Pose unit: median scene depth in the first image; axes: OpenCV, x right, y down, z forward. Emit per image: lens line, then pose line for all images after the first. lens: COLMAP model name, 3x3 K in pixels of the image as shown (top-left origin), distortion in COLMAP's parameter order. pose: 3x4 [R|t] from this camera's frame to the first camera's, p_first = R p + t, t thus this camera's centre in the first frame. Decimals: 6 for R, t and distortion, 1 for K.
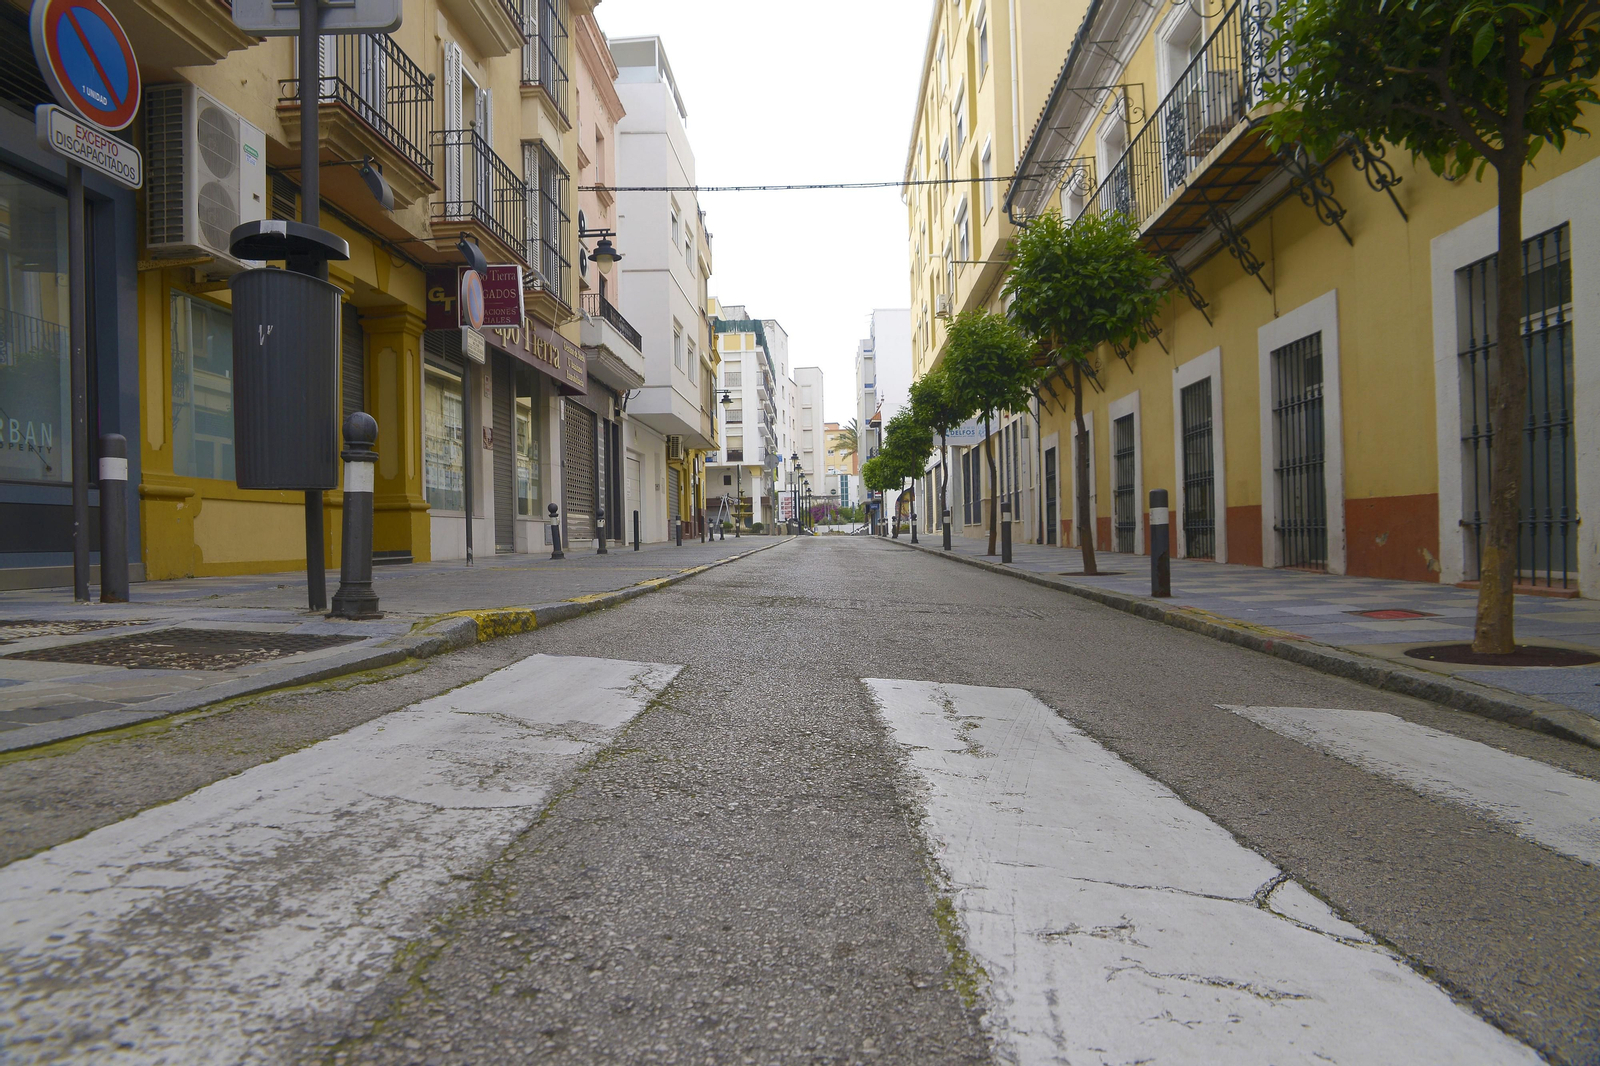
lens RADIAL K [[1088.6, 0, 800.0], [0, 1088.6, 533.0], [0, 0, 1]] dist [-0.124862, 0.082924]
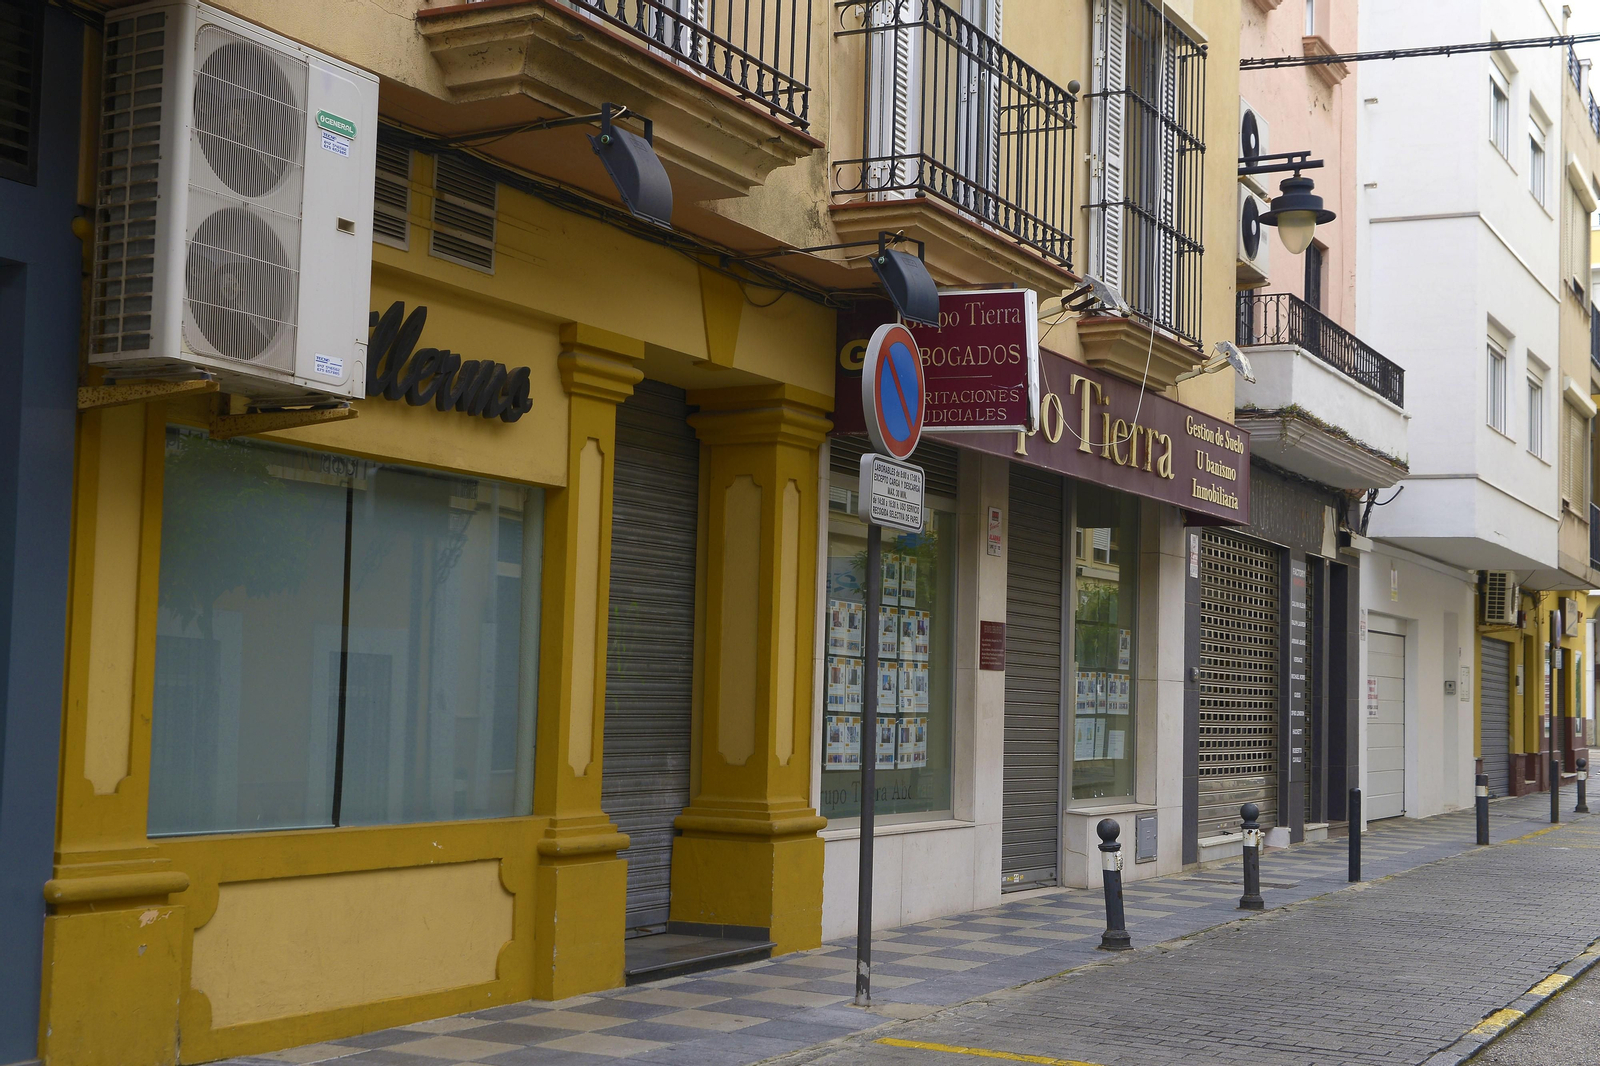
lens RADIAL K [[2159.3, 0, 800.0], [0, 2159.3, 533.0], [0, 0, 1]] dist [0.048199, 0.007539]
pose [[0.899179, 0.014738, -0.437333, 0.042862], [-0.045991, 0.997080, -0.060960, -0.090856], [0.435158, 0.074927, 0.897231, 0.168793]]
